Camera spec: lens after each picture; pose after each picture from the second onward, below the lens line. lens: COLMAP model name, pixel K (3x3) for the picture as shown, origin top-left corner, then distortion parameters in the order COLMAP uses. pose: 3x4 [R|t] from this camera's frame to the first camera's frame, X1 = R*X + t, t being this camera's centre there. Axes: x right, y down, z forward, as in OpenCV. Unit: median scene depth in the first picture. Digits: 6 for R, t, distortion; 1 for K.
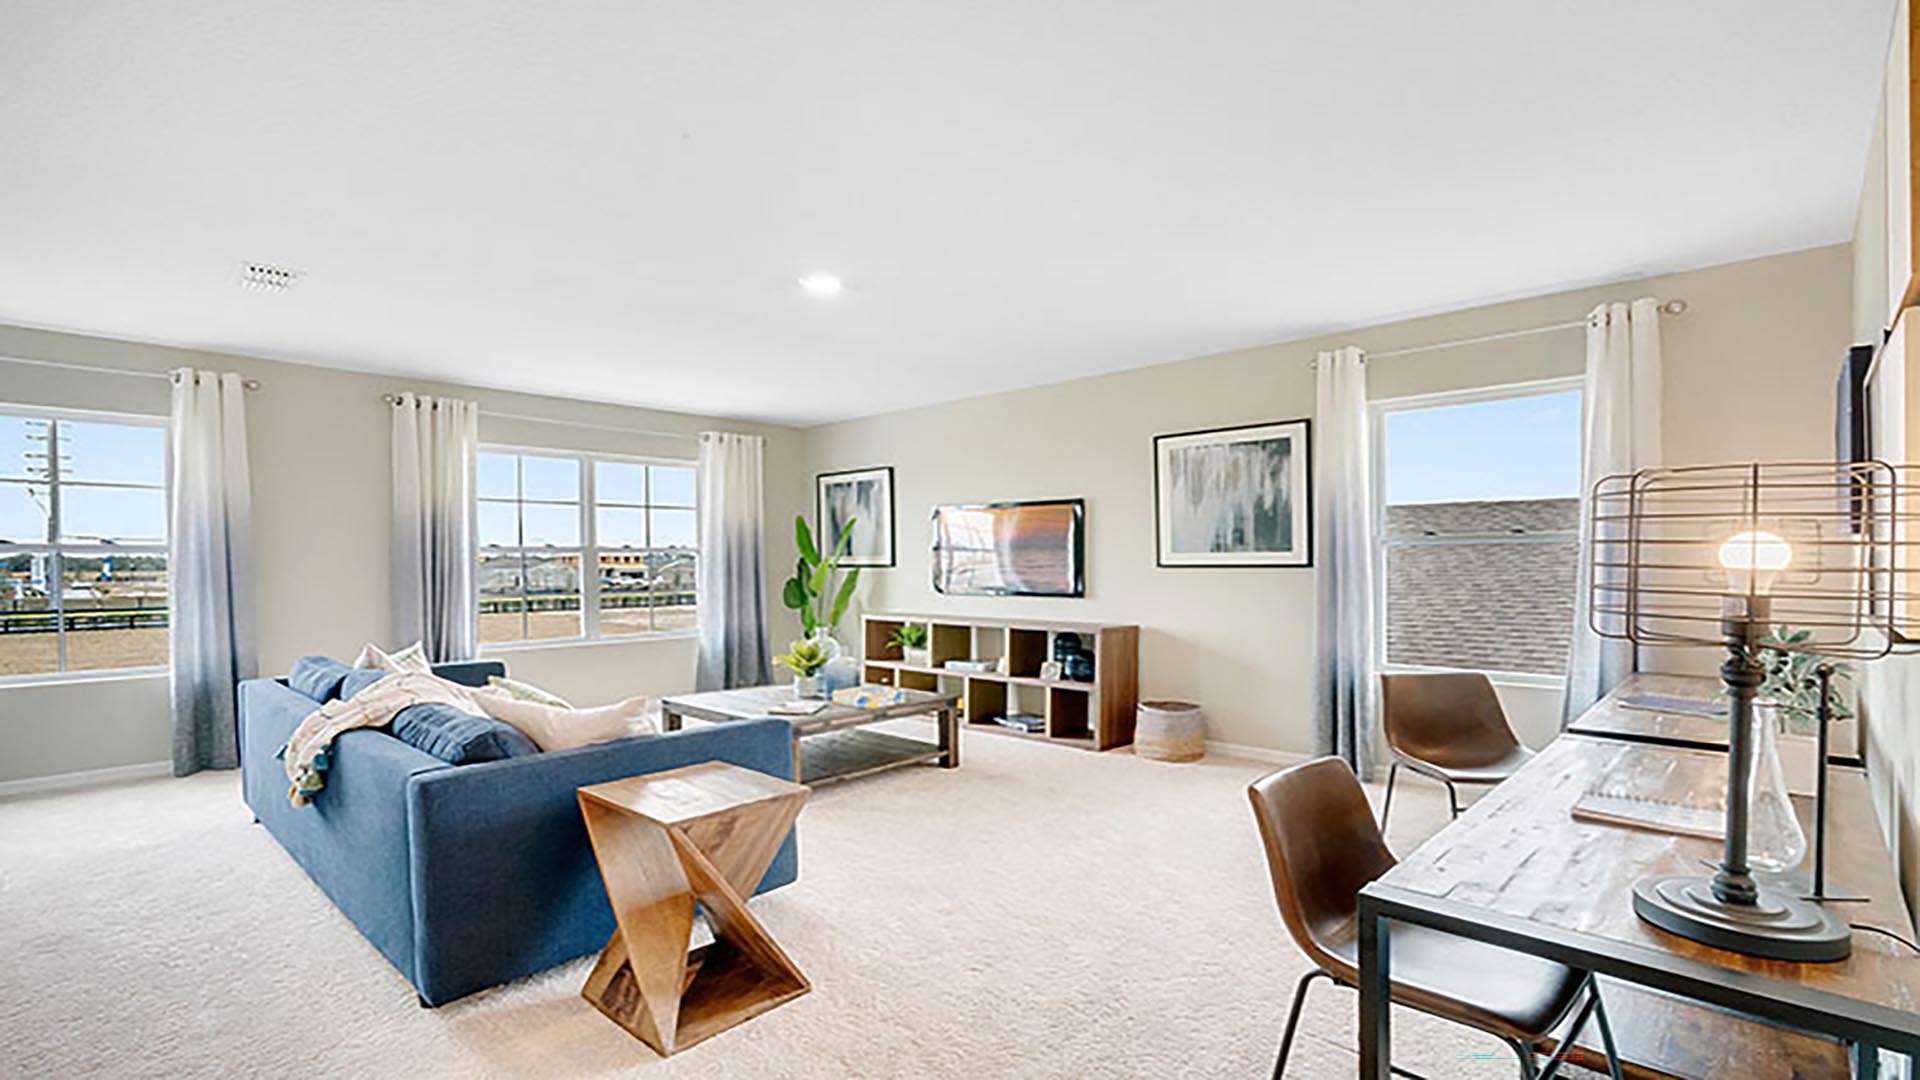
lens RADIAL K [[886.6, 0, 960.0], [0, 886.6, 540.0], [0, 0, 1]] dist [-0.000257, -0.000001]
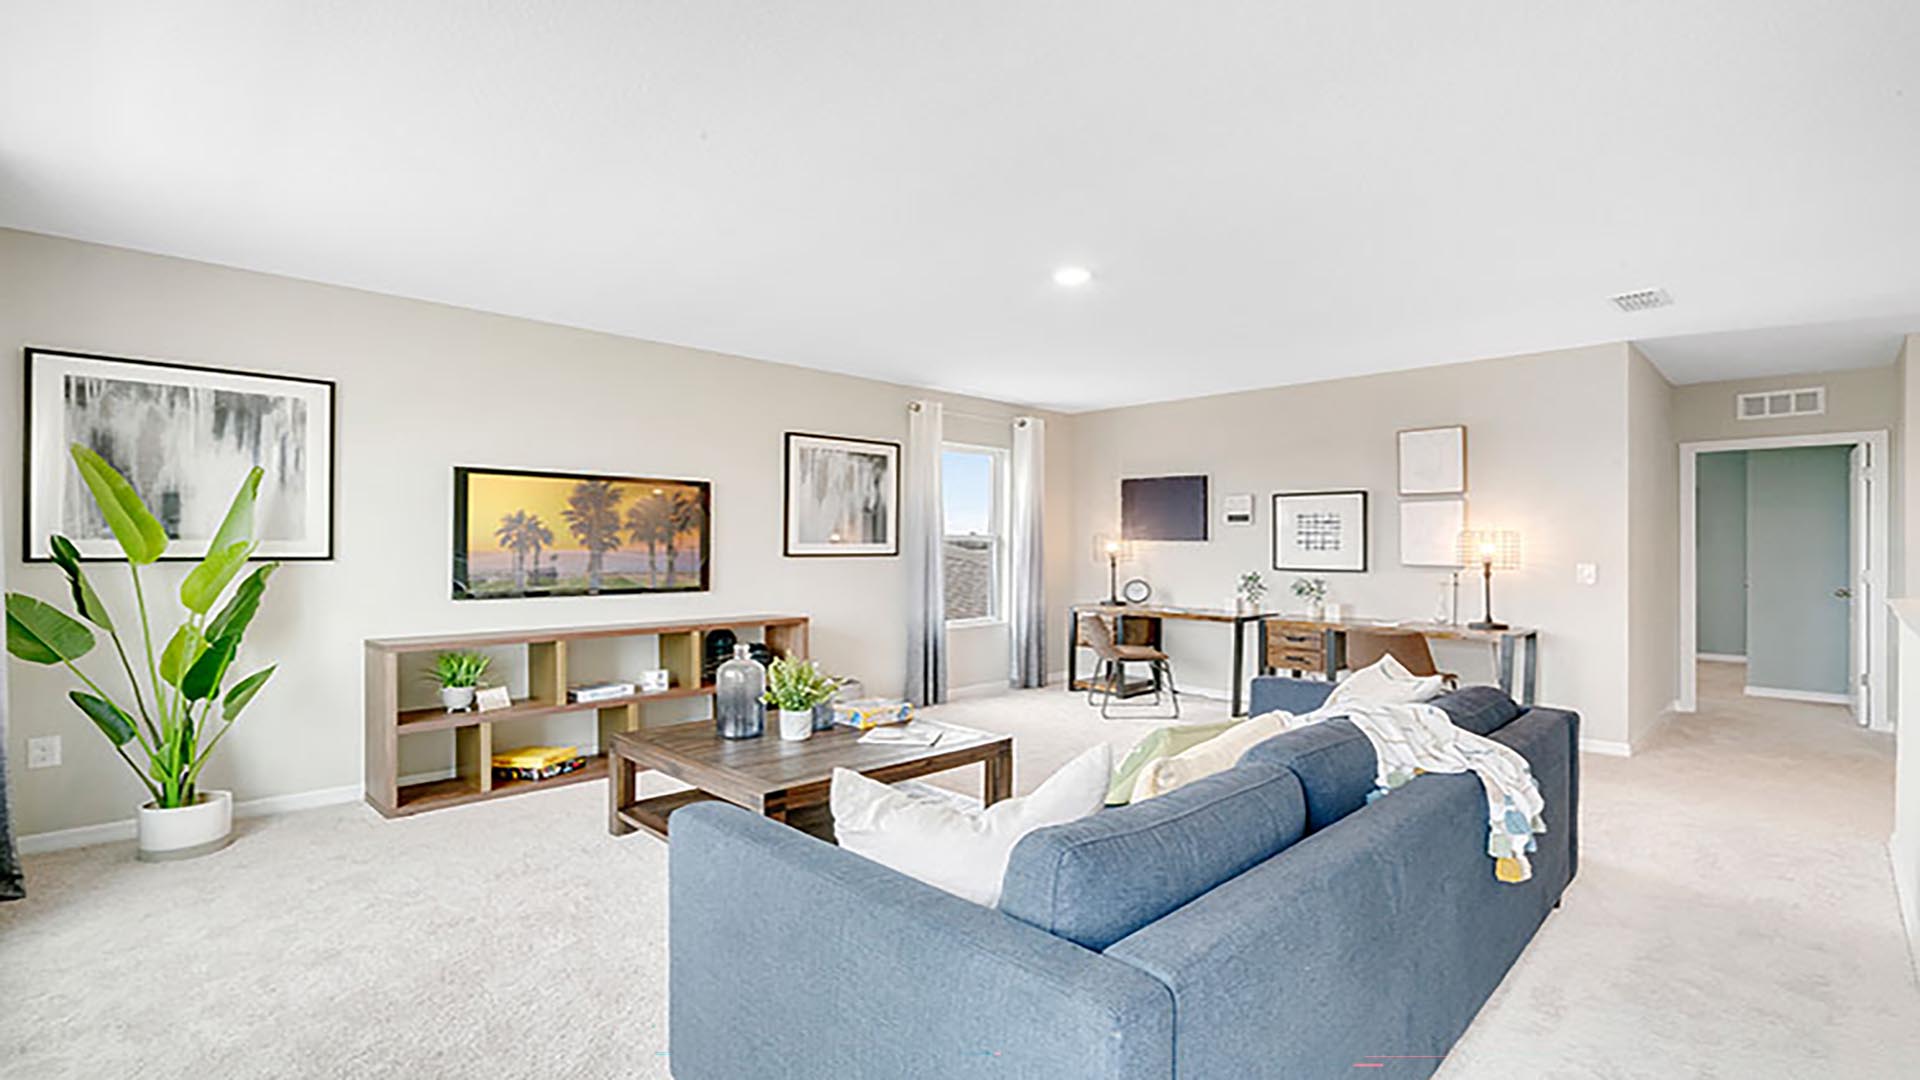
lens RADIAL K [[859.9, 0, 960.0], [0, 859.9, 540.0], [0, 0, 1]] dist [0.000133, 0.000033]
pose [[0.034454, 0.013858, 0.999310, -0.814483], [-0.021234, 0.999688, -0.013131, 0.020619], [-0.999181, -0.020767, 0.034738, 0.784409]]
